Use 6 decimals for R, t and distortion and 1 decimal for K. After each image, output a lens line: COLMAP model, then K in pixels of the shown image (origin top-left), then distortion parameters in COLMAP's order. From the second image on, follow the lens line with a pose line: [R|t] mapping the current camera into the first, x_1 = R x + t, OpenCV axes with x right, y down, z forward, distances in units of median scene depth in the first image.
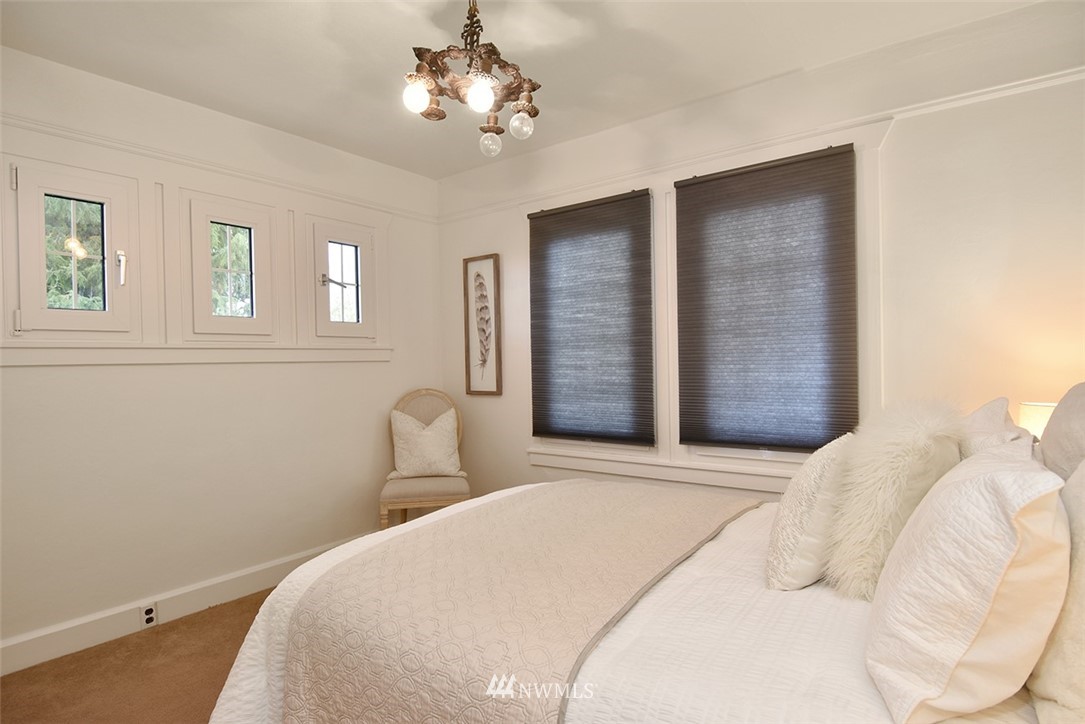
lens RADIAL K [[581.1, 0, 543.4], [0, 581.1, 369.9], [0, 0, 1]] dist [0.010154, -0.016244]
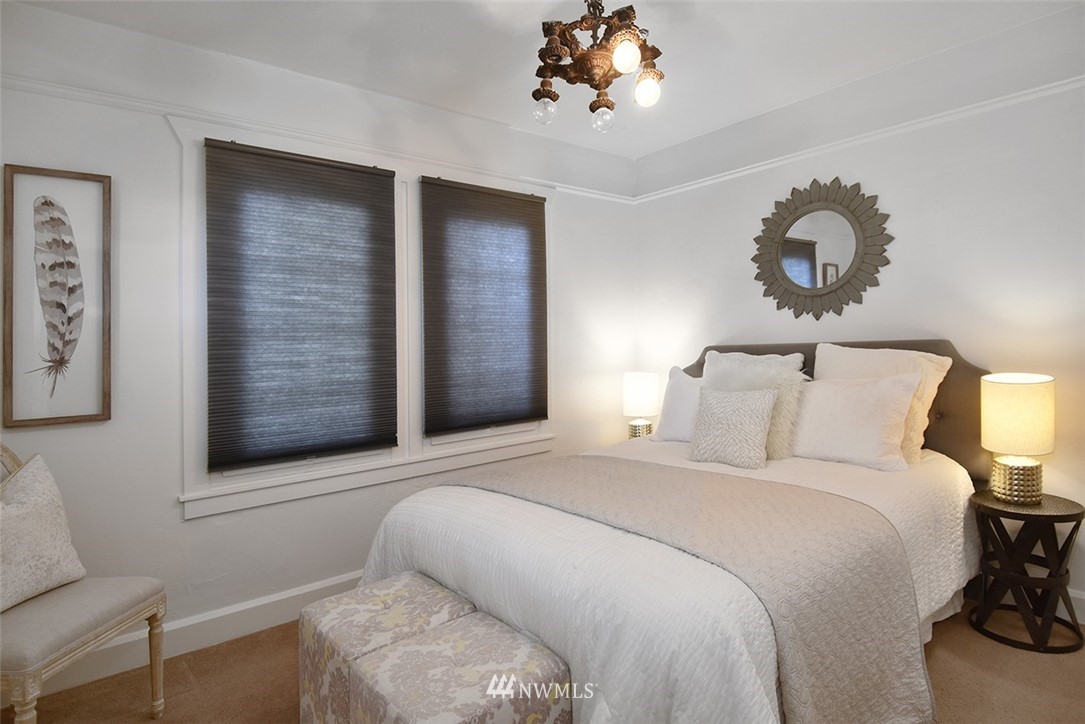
lens RADIAL K [[581.1, 0, 541.4], [0, 581.1, 362.3], [0, 0, 1]] dist [0.010154, -0.016244]
pose [[0.229363, -0.008501, 0.973304, -0.631905], [0.049547, 0.998767, -0.002952, 0.010772], [-0.972079, 0.048902, 0.229502, 0.521580]]
